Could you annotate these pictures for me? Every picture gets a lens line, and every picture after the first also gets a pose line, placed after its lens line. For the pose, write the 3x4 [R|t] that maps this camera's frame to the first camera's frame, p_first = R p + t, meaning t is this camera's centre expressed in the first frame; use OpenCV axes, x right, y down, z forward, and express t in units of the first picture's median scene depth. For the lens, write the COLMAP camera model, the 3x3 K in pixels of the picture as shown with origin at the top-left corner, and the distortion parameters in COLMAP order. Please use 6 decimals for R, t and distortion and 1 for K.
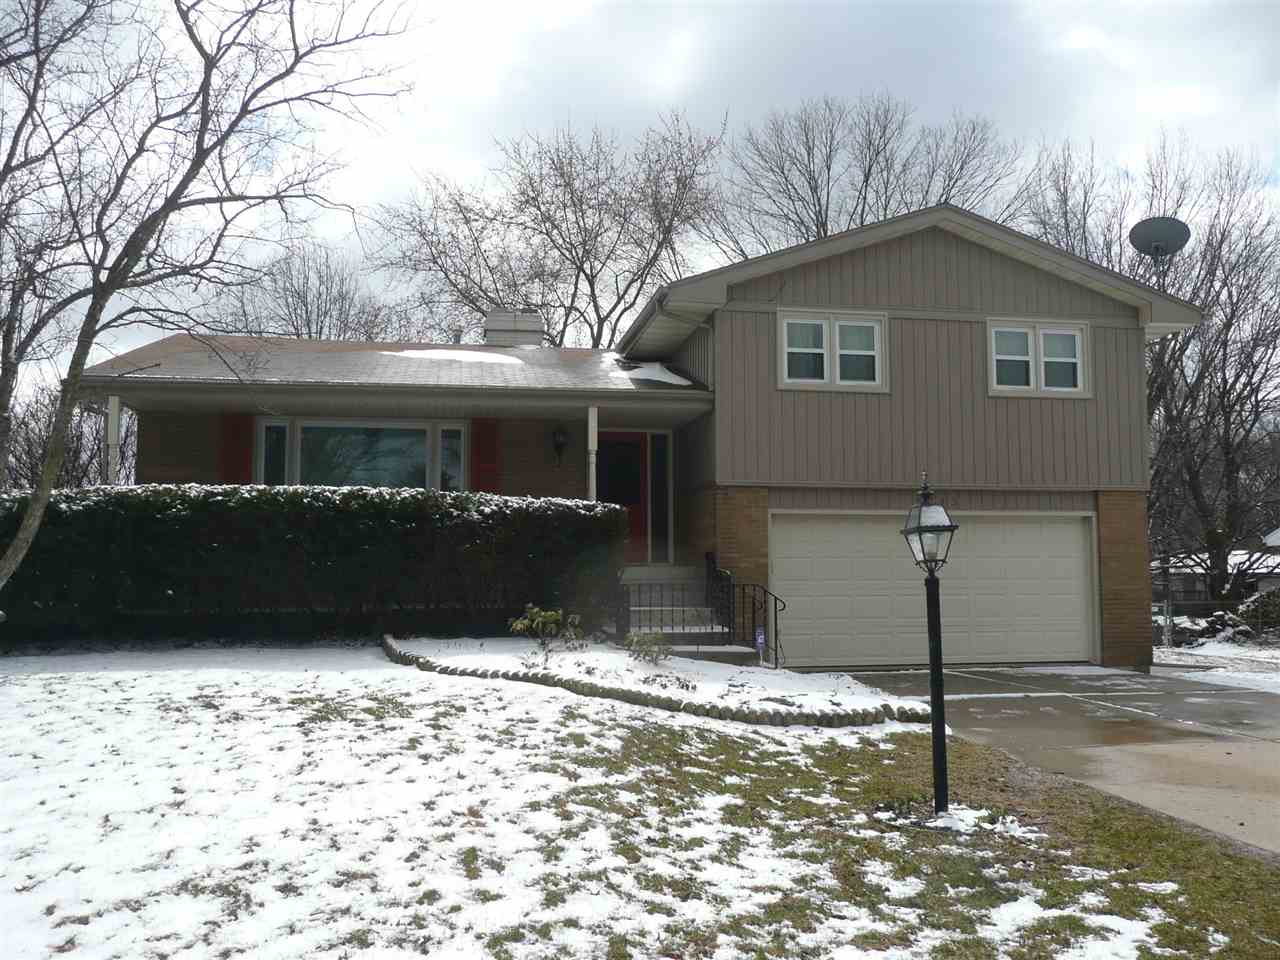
lens RADIAL K [[1089.1, 0, 640.0], [0, 1089.1, 480.0], [0, 0, 1]] dist [0.039424, -0.121356]
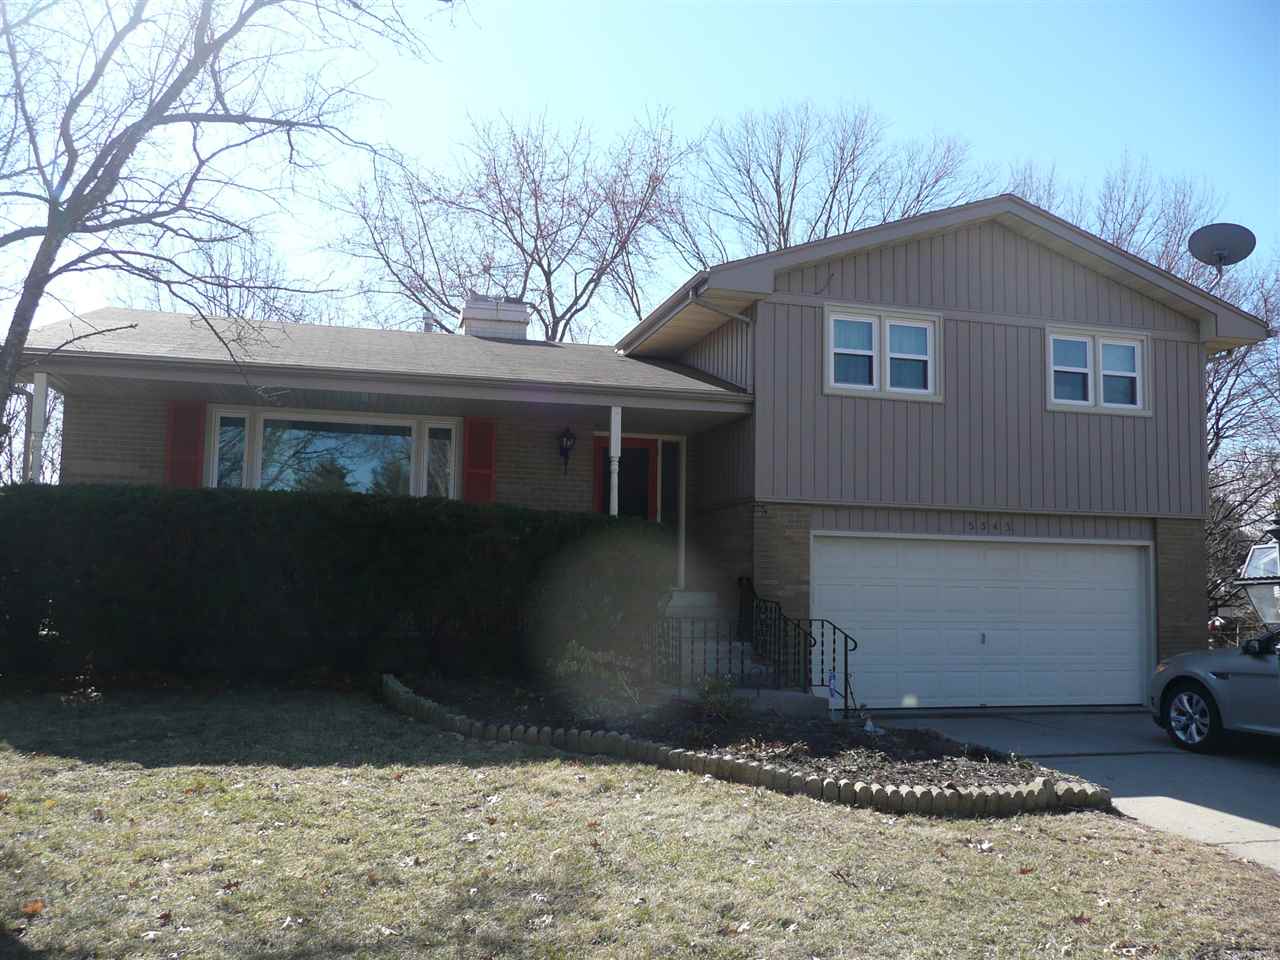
lens RADIAL K [[1076.3, 0, 633.8], [0, 1076.3, 474.1], [0, 0, 1]] dist [-0.002346, -0.005825]
pose [[0.995290, 0.028403, 0.092693, -0.104205], [-0.026923, 0.999490, -0.017174, 0.000590], [-0.093134, 0.014597, 0.995547, 0.147628]]
